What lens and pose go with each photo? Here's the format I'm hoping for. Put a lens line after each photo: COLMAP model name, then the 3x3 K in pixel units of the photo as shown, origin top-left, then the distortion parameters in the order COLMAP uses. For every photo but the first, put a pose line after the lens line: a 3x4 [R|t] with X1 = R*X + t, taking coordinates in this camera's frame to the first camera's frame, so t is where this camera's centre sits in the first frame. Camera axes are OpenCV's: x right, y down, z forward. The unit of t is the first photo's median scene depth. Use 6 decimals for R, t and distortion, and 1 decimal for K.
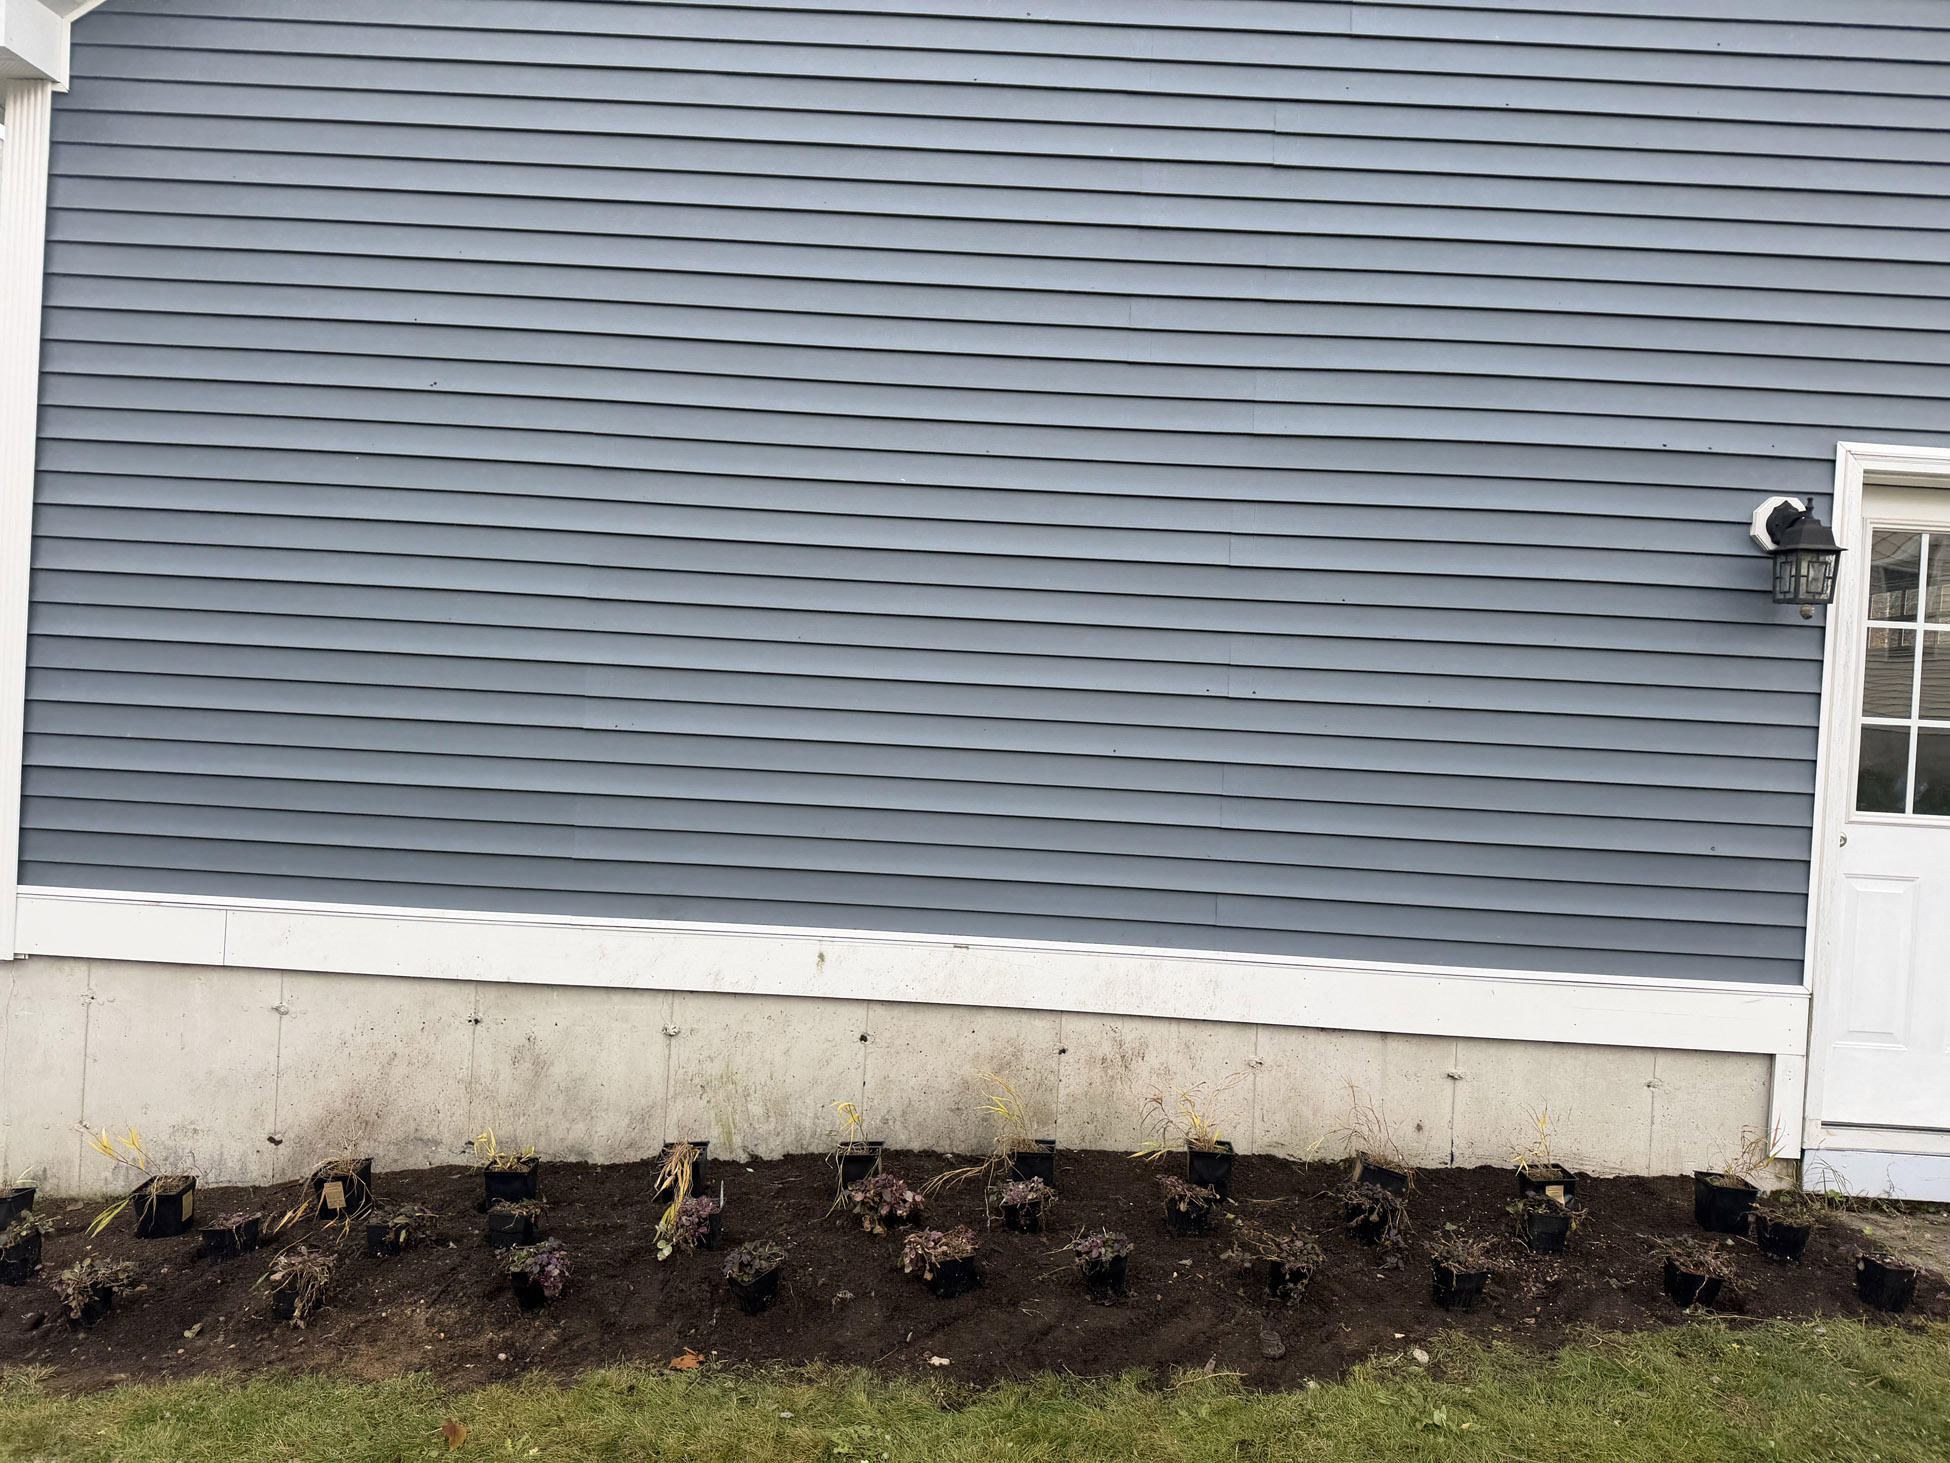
lens RADIAL K [[1345.2, 0, 976.4], [0, 1345.2, 729.4], [0, 0, 1]] dist [0.025855, -0.032711]
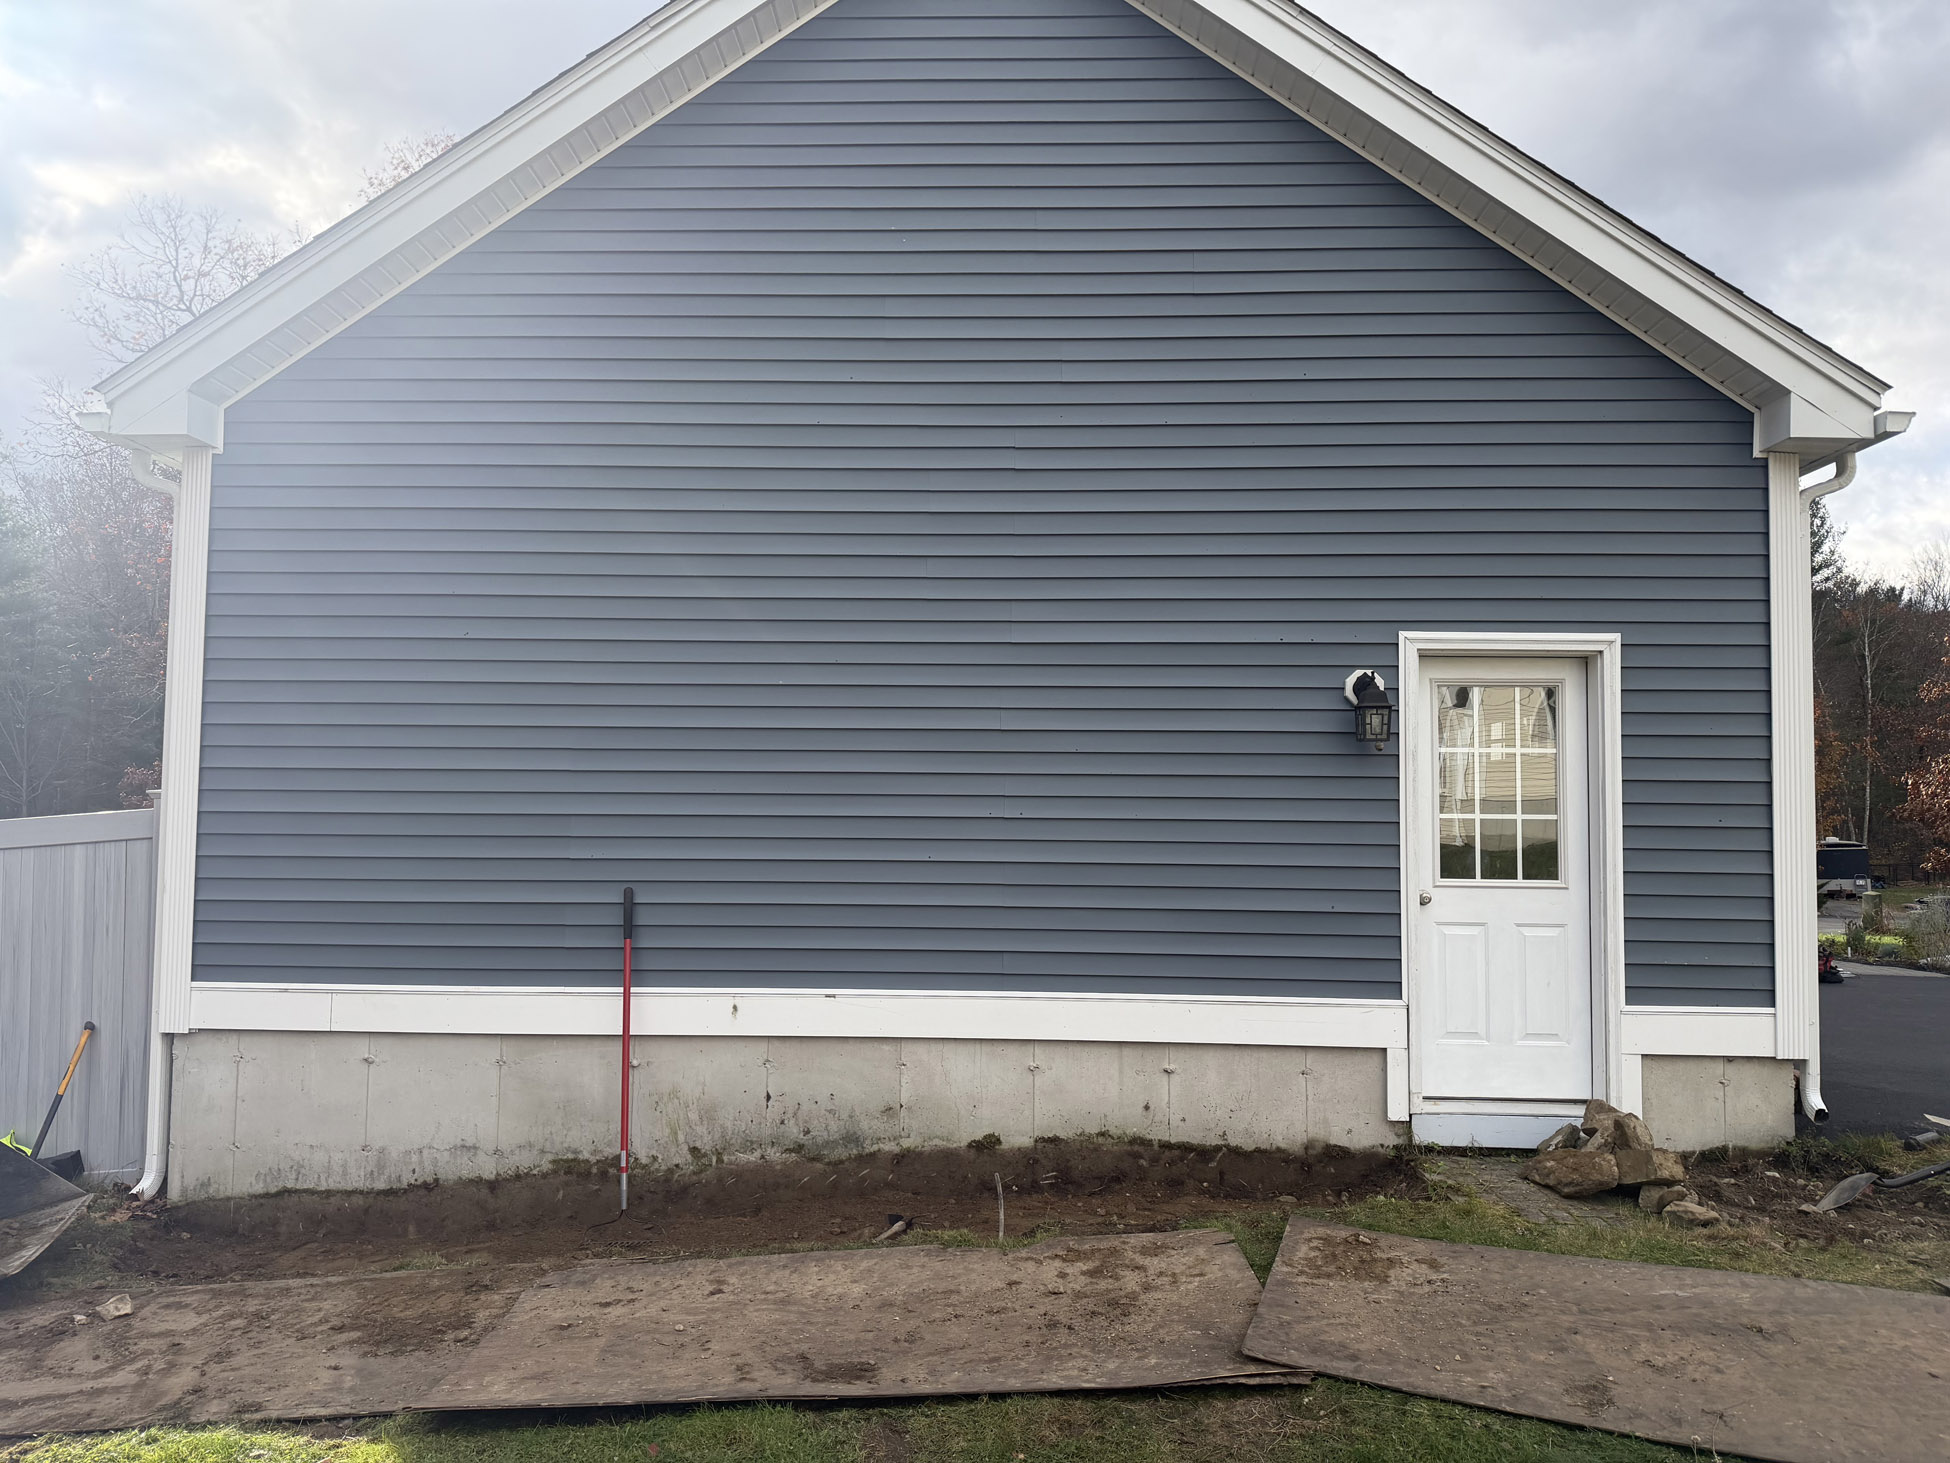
lens RADIAL K [[1374.5, 0, 968.1], [0, 1374.5, 738.2], [0, 0, 1]] dist [0.055558, -0.082324]
pose [[0.998862, -0.044031, -0.018320, 0.180119], [0.042632, 0.996581, -0.070769, -0.006658], [0.021373, 0.069907, 0.997325, -0.518115]]
